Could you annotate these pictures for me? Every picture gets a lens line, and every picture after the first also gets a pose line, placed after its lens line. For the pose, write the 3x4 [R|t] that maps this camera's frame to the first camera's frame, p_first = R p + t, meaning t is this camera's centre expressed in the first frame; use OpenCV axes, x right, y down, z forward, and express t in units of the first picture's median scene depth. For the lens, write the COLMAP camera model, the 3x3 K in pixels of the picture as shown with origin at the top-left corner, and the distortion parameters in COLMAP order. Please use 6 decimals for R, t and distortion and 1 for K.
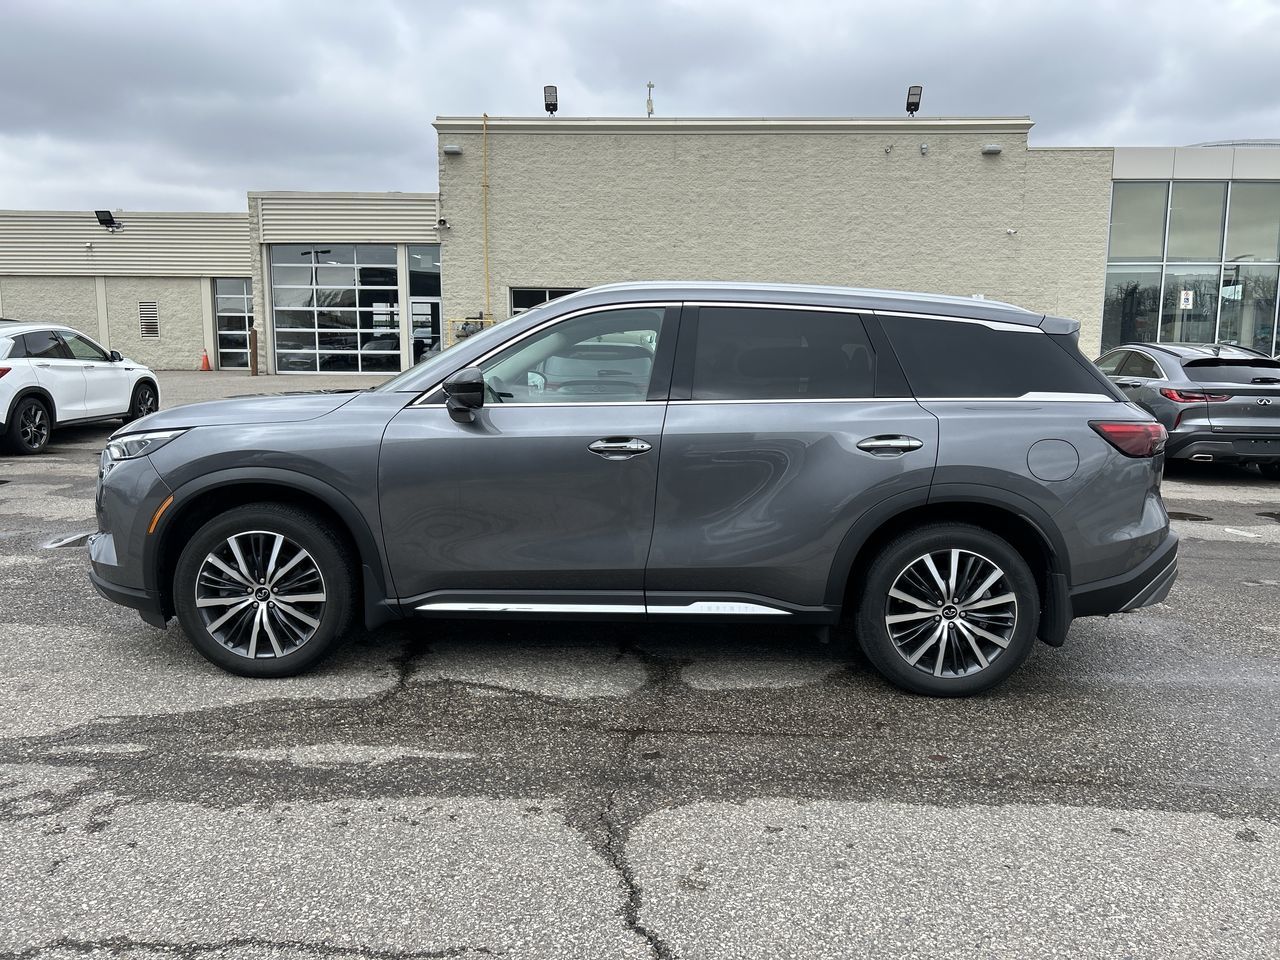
lens RADIAL K [[958.5, 0, 637.5], [0, 958.5, 489.5], [0, 0, 1]] dist [0.059506, -0.066040]
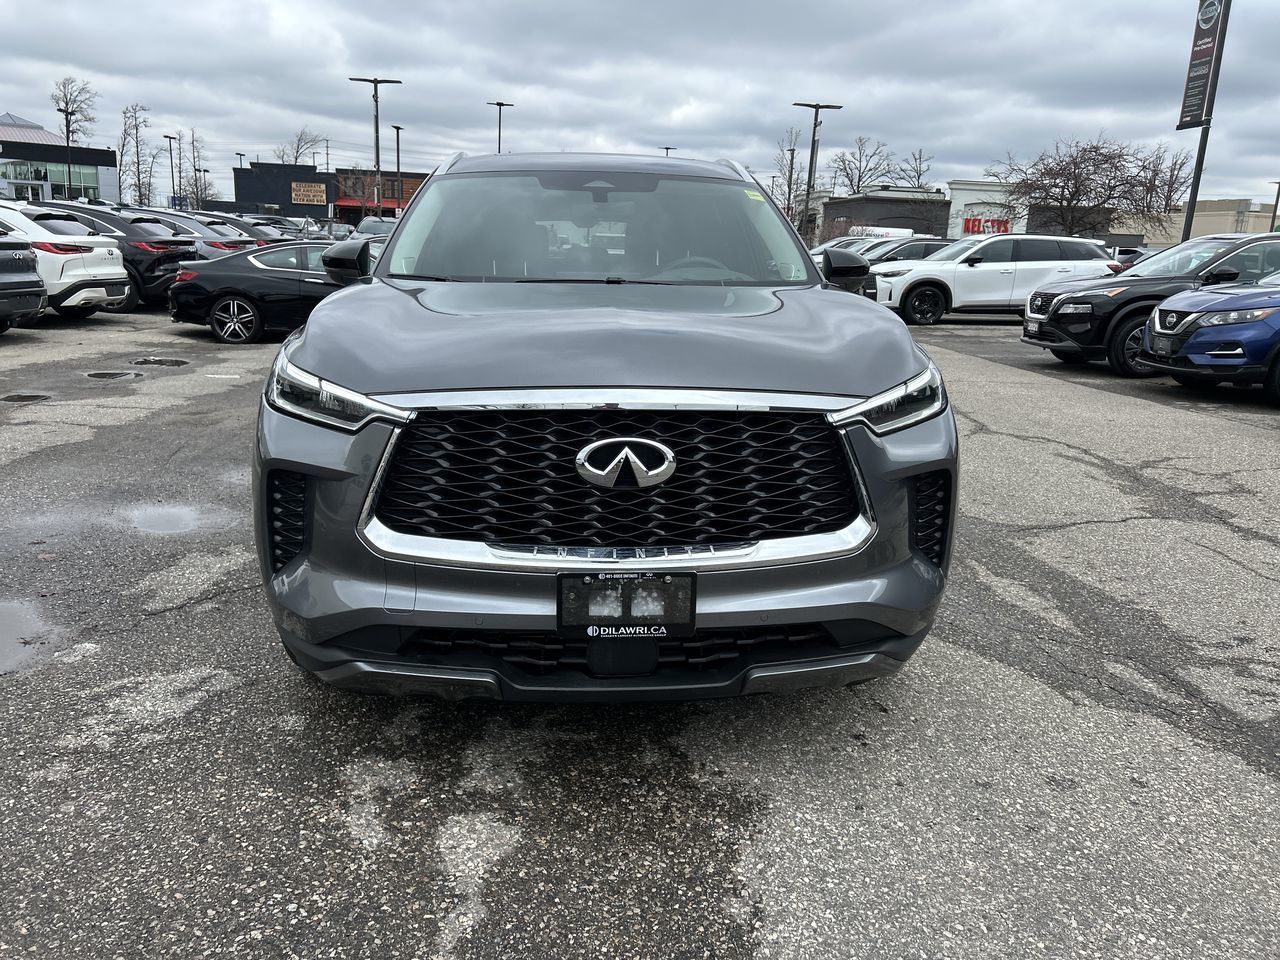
lens RADIAL K [[958.5, 0, 633.6], [0, 958.5, 486.9], [0, 0, 1]] dist [0.059506, -0.066040]
pose [[-0.078218, -0.255378, 0.963672, -1.121685], [0.100542, 0.959684, 0.262482, -0.167135], [-0.991853, 0.117421, -0.049389, 1.238974]]
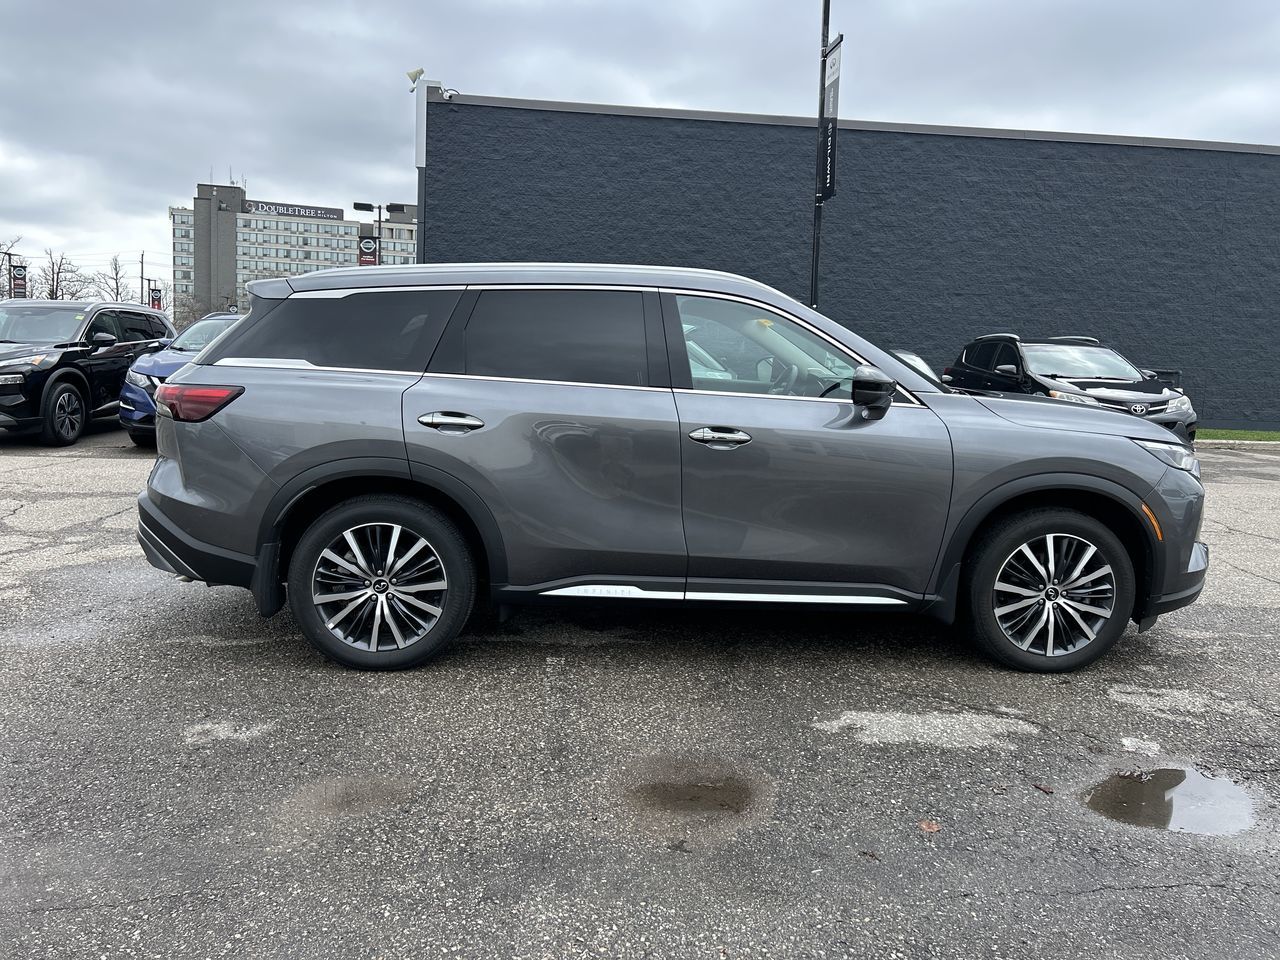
lens RADIAL K [[958.5, 0, 634.6], [0, 958.5, 482.1], [0, 0, 1]] dist [0.059506, -0.066040]
pose [[-0.995416, -0.041758, -0.086037, 0.156800], [-0.062932, 0.963420, 0.260501, -0.303909], [0.072012, 0.264722, -0.961632, 2.391189]]
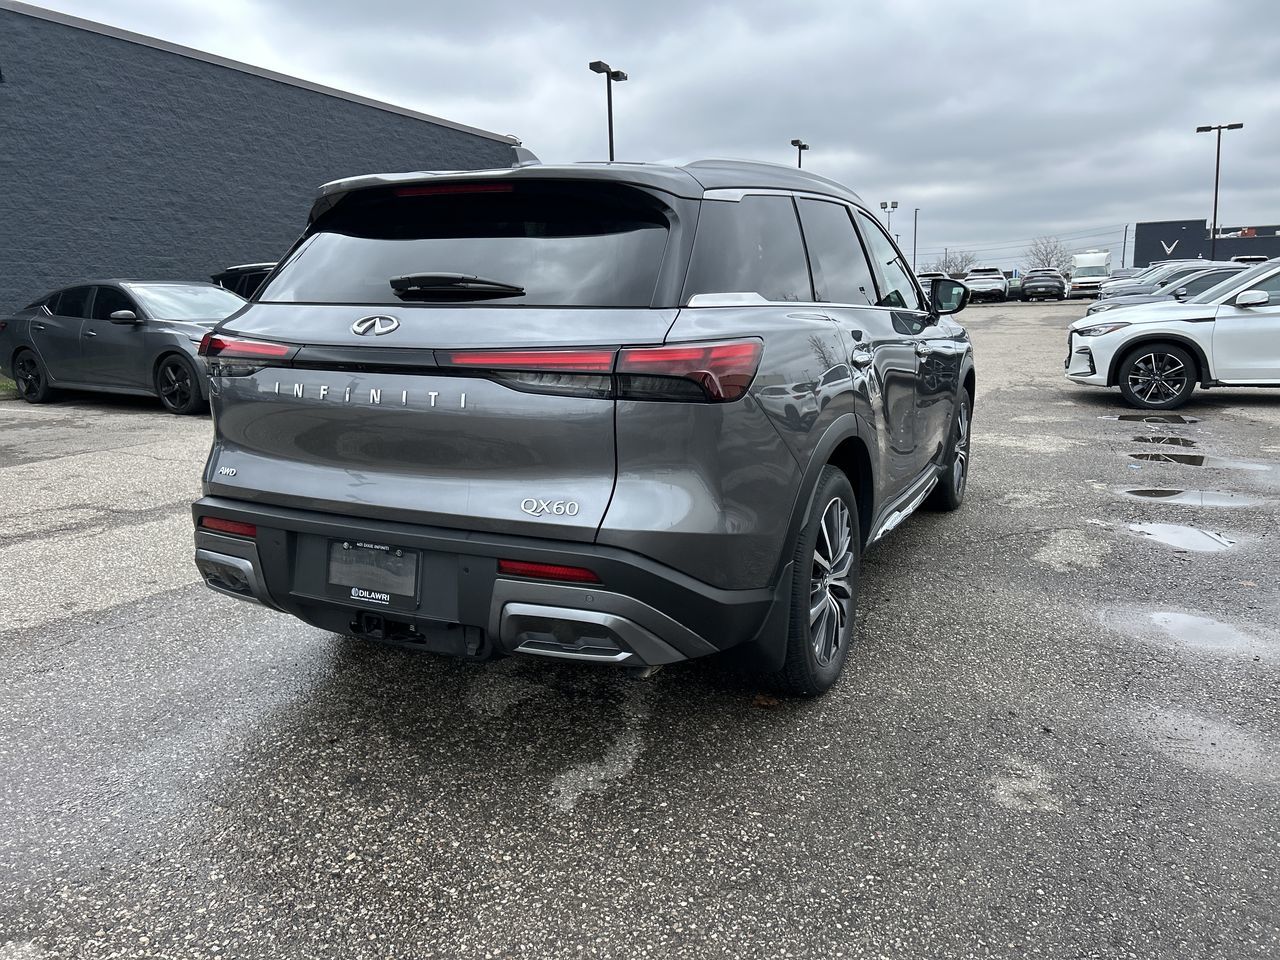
lens RADIAL K [[958.5, 0, 637.0], [0, 958.5, 478.3], [0, 0, 1]] dist [0.059506, -0.066040]
pose [[-0.429564, 0.151591, -0.890222, 1.063782], [-0.115148, 0.968567, 0.220495, -0.158725], [0.895665, 0.197224, -0.398606, 1.606897]]
